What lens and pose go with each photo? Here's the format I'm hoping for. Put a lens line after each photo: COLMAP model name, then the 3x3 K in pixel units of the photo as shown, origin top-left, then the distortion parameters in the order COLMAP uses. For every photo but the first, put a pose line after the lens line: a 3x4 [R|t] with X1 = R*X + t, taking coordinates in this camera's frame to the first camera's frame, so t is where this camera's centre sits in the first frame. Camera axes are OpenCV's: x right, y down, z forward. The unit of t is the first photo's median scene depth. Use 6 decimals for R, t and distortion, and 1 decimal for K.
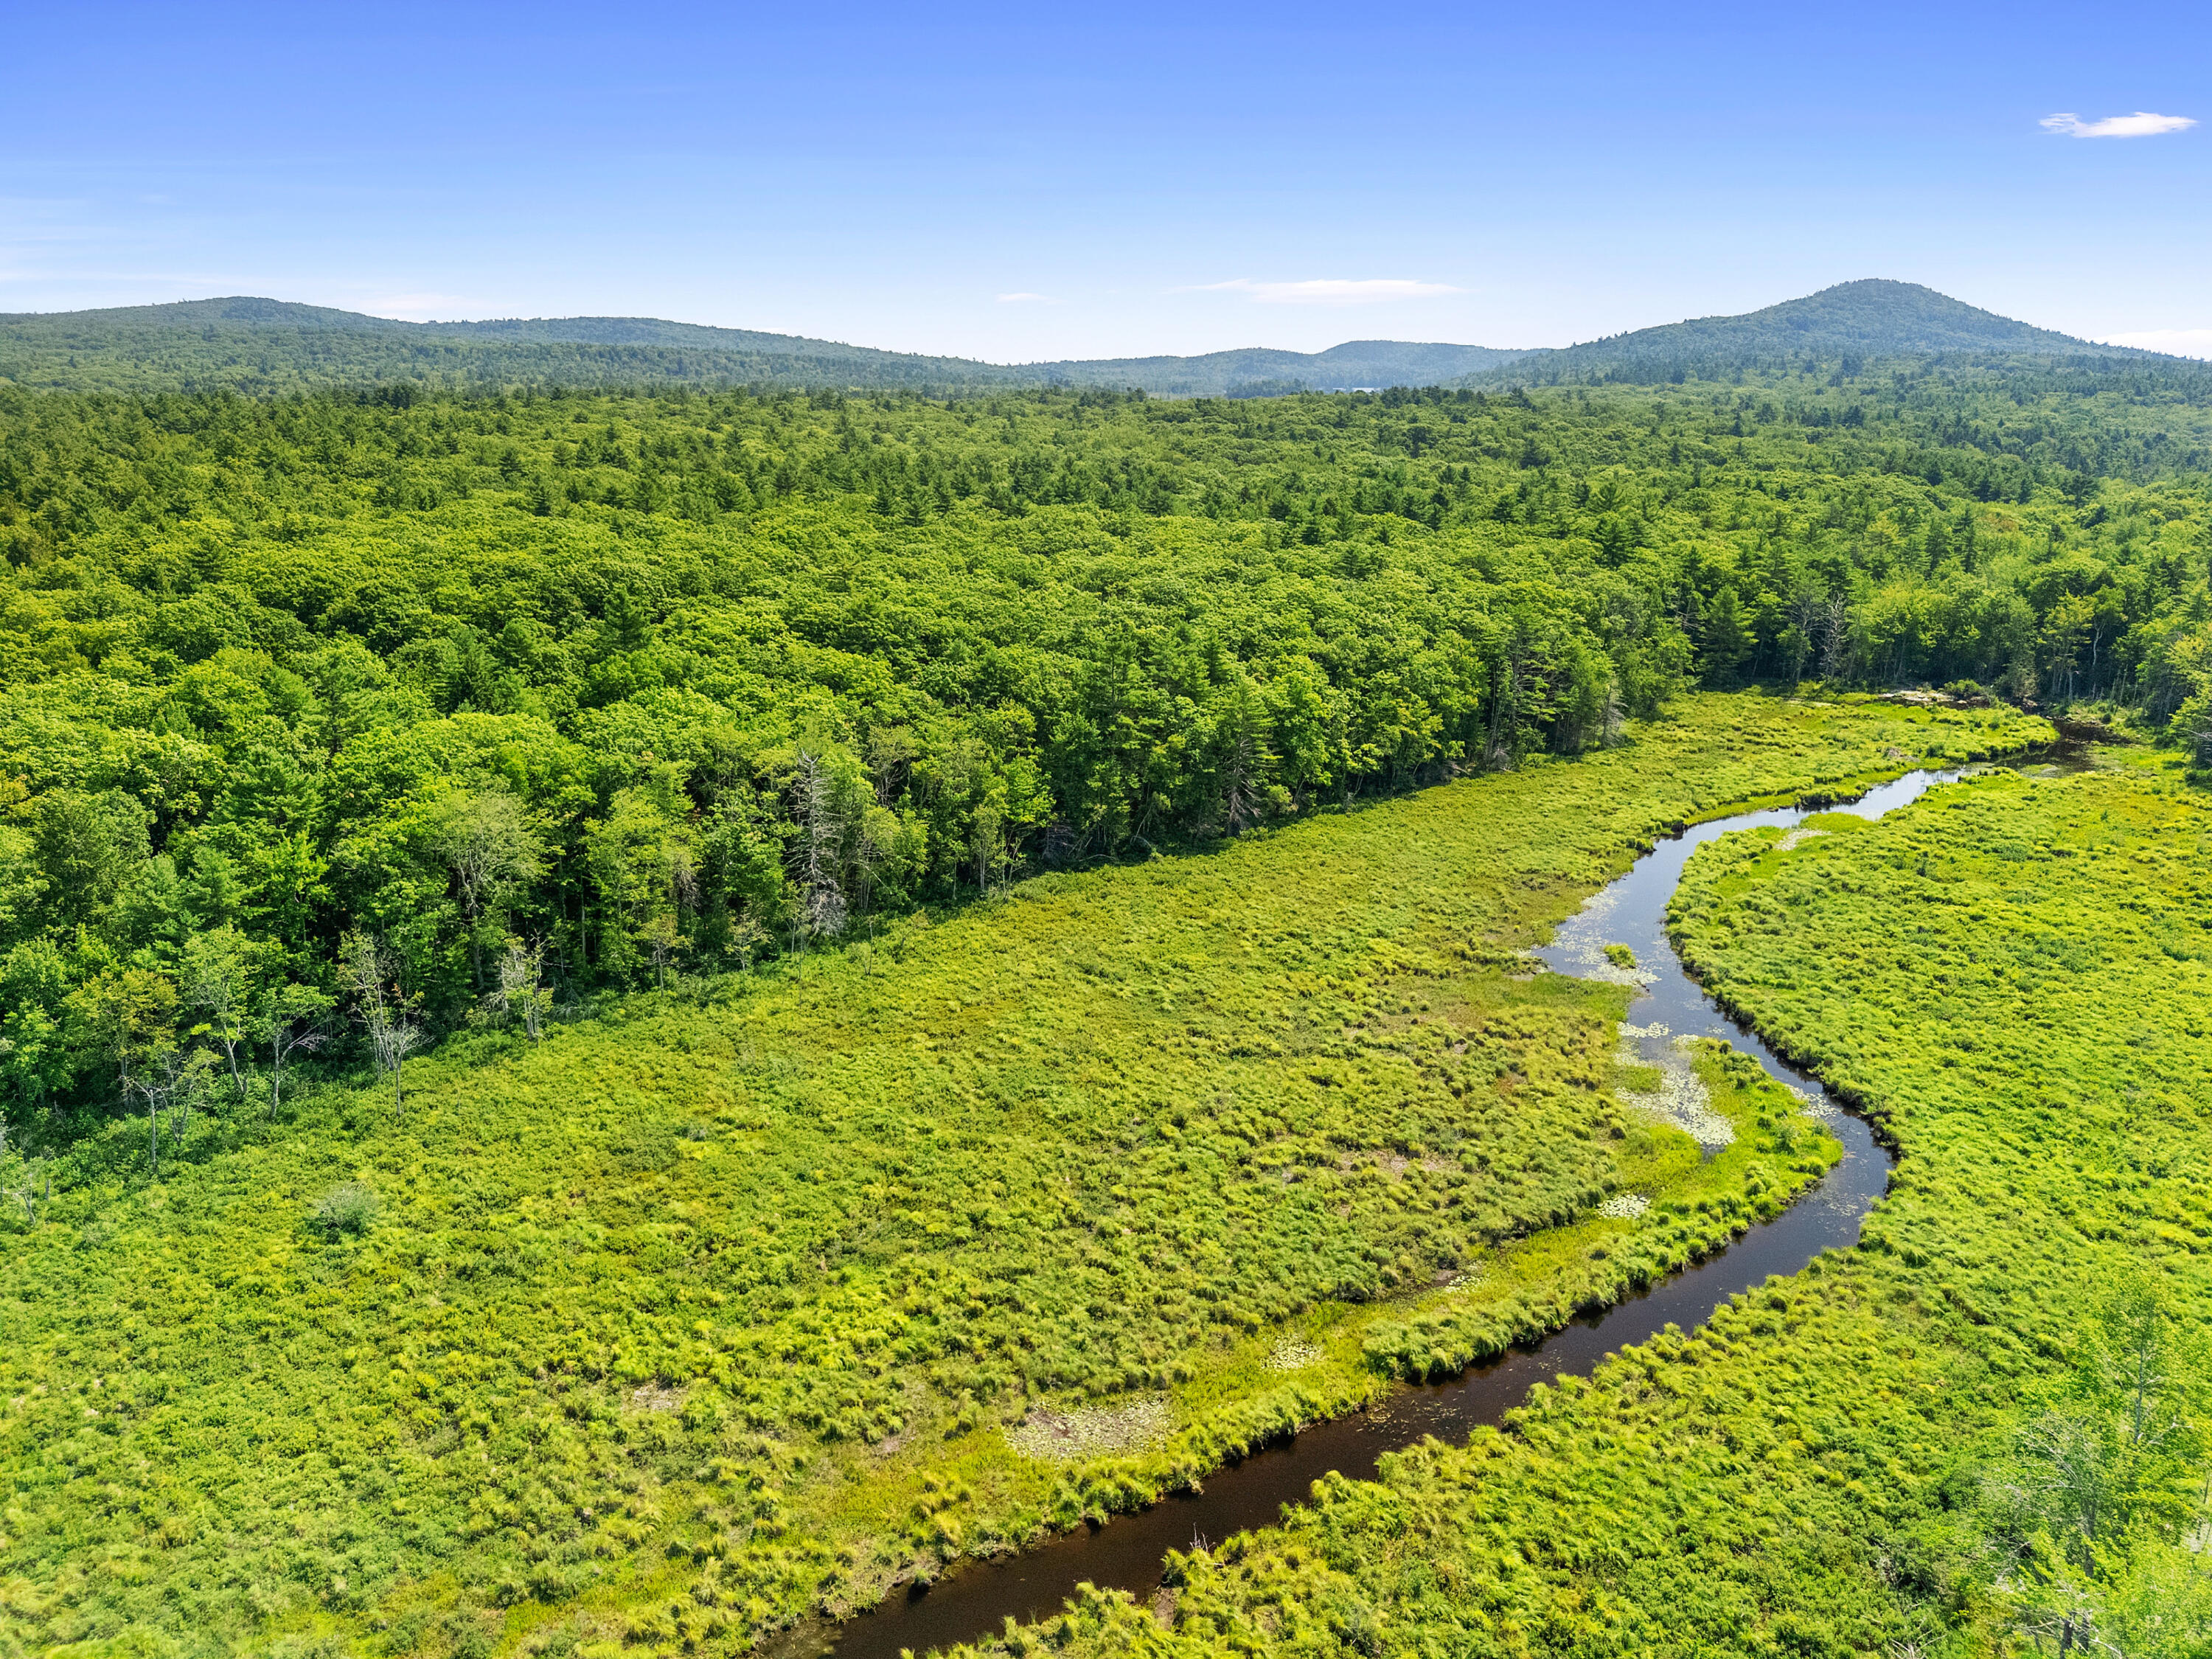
lens RADIAL K [[1558.6, 0, 1124.2], [0, 1558.6, 827.4], [0, 0, 1]] dist [0.062660, -0.028447]
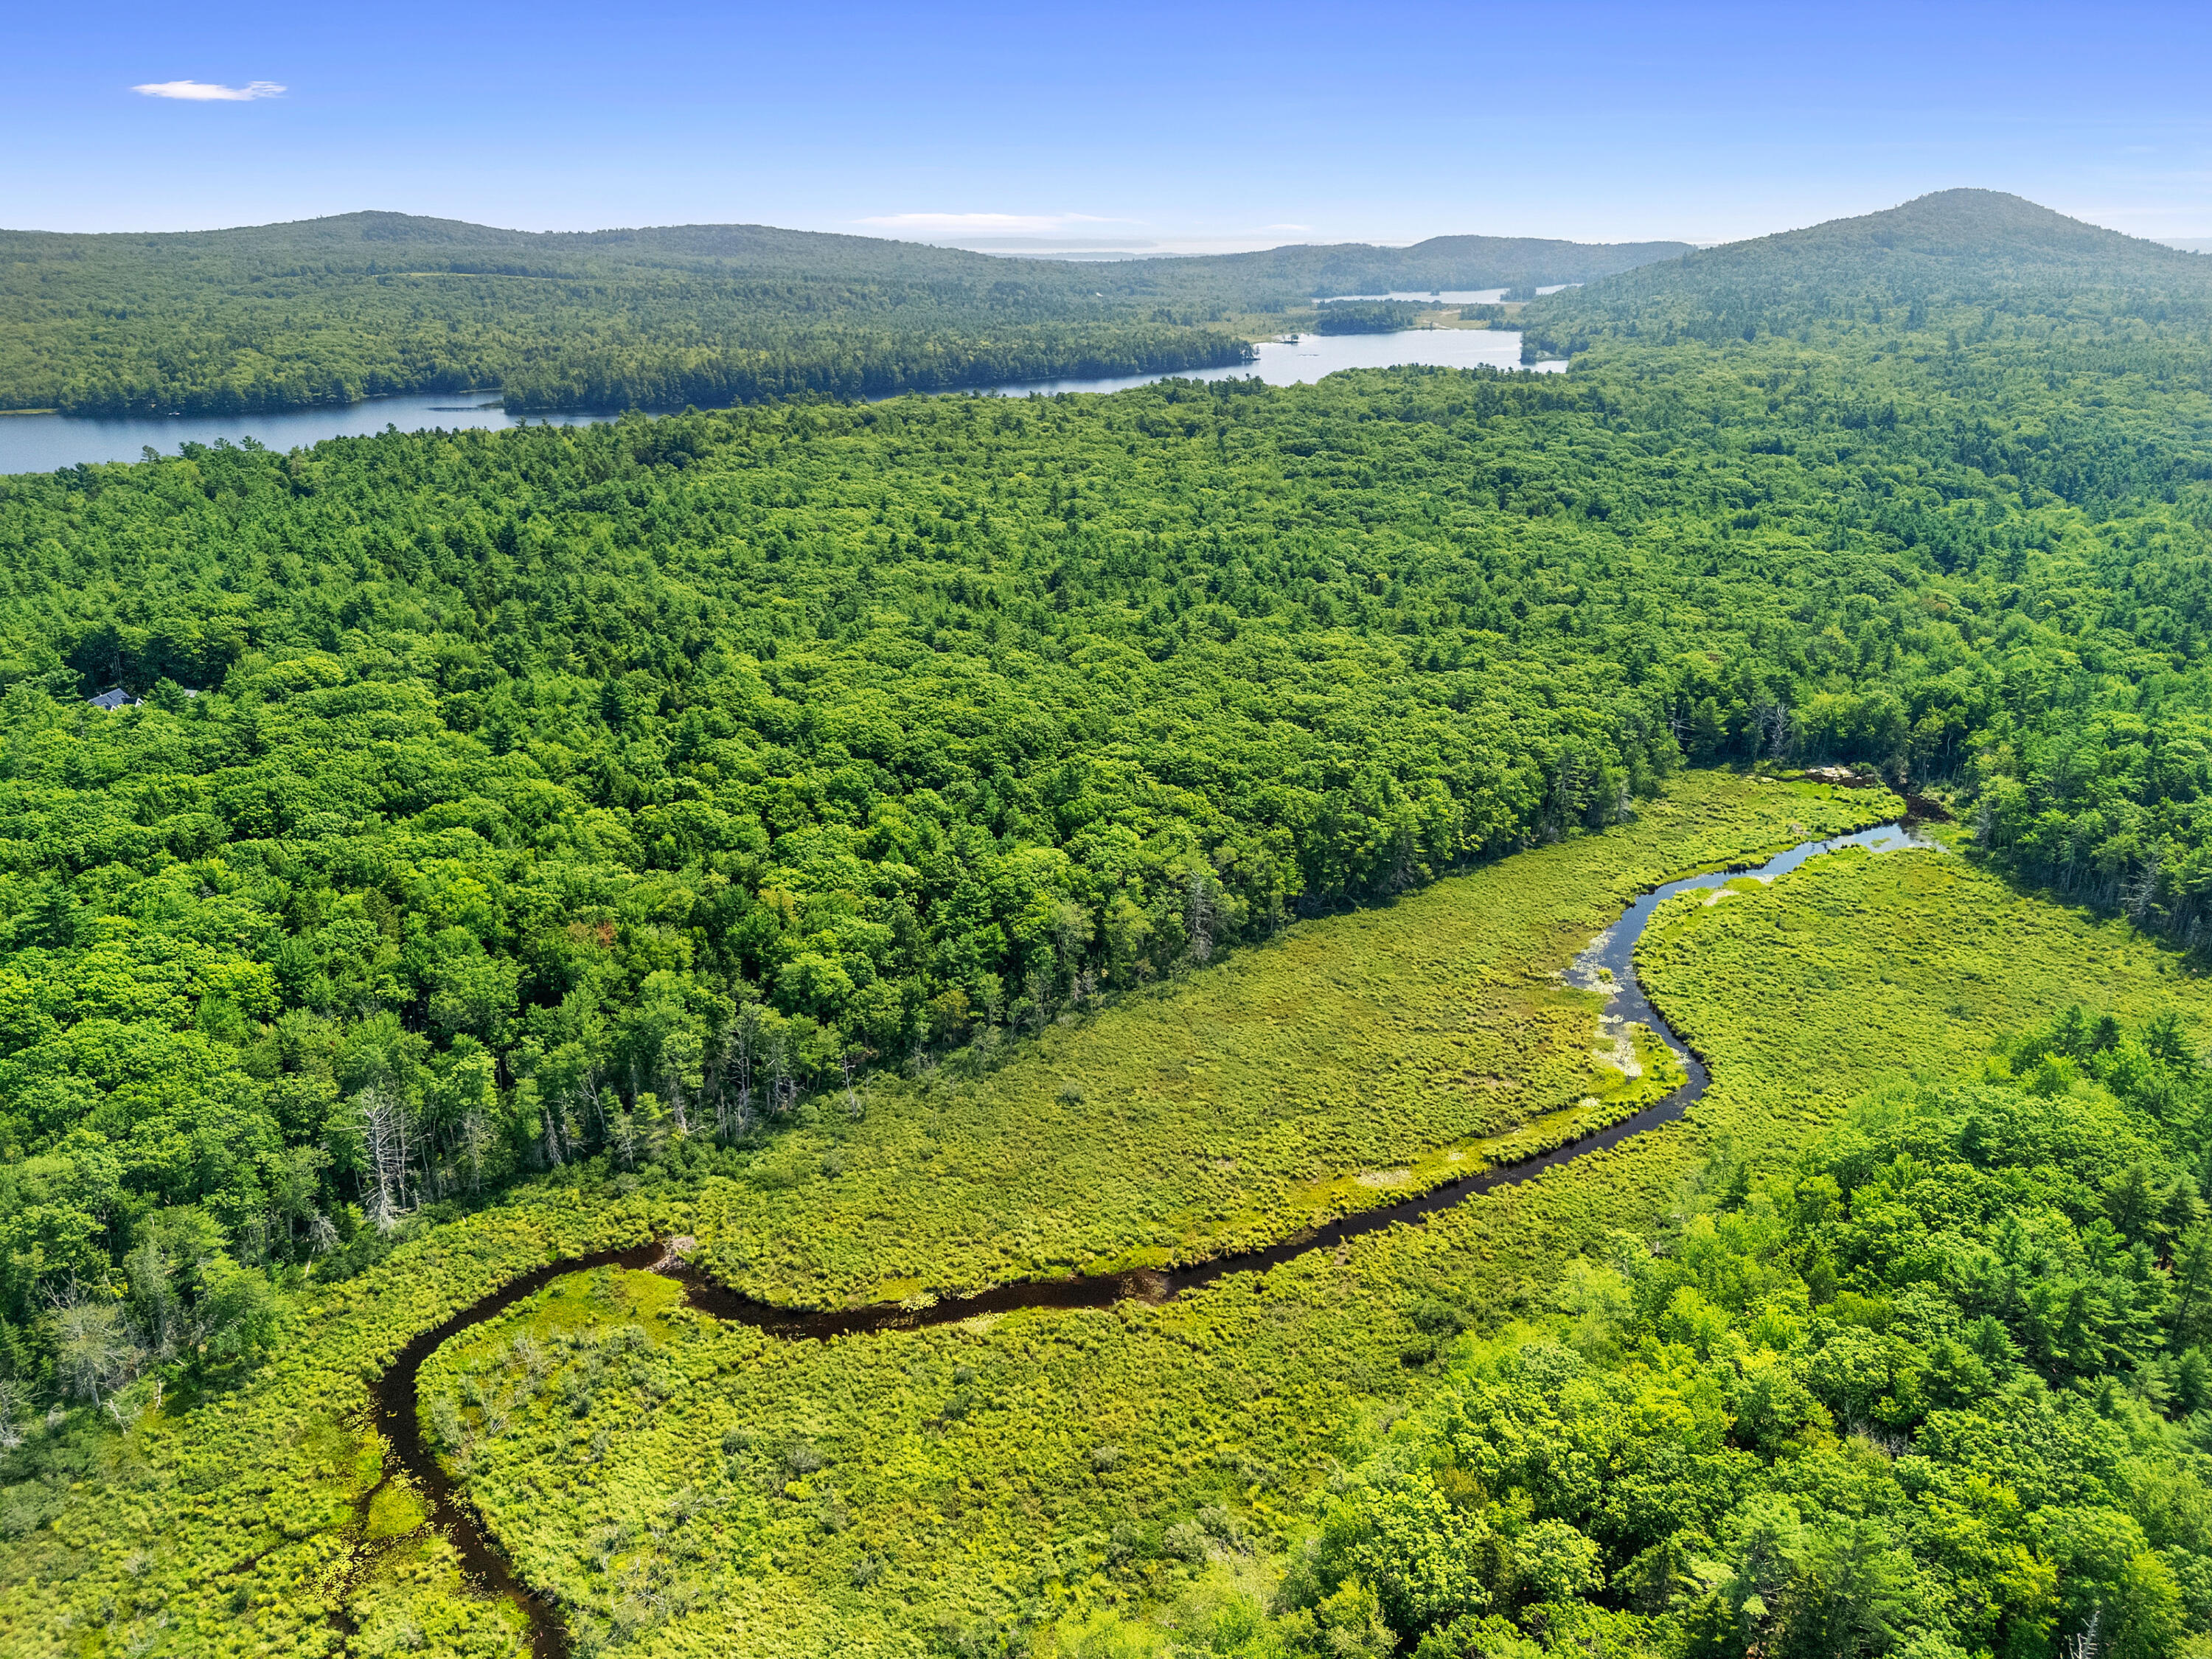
lens RADIAL K [[1558.6, 0, 1096.7], [0, 1558.6, 820.1], [0, 0, 1]] dist [0.062660, -0.028447]
pose [[0.998108, 0.005694, -0.061223, -0.193681], [-0.000986, 0.997057, 0.076660, -0.249197], [0.061479, -0.076454, 0.995176, -0.938126]]
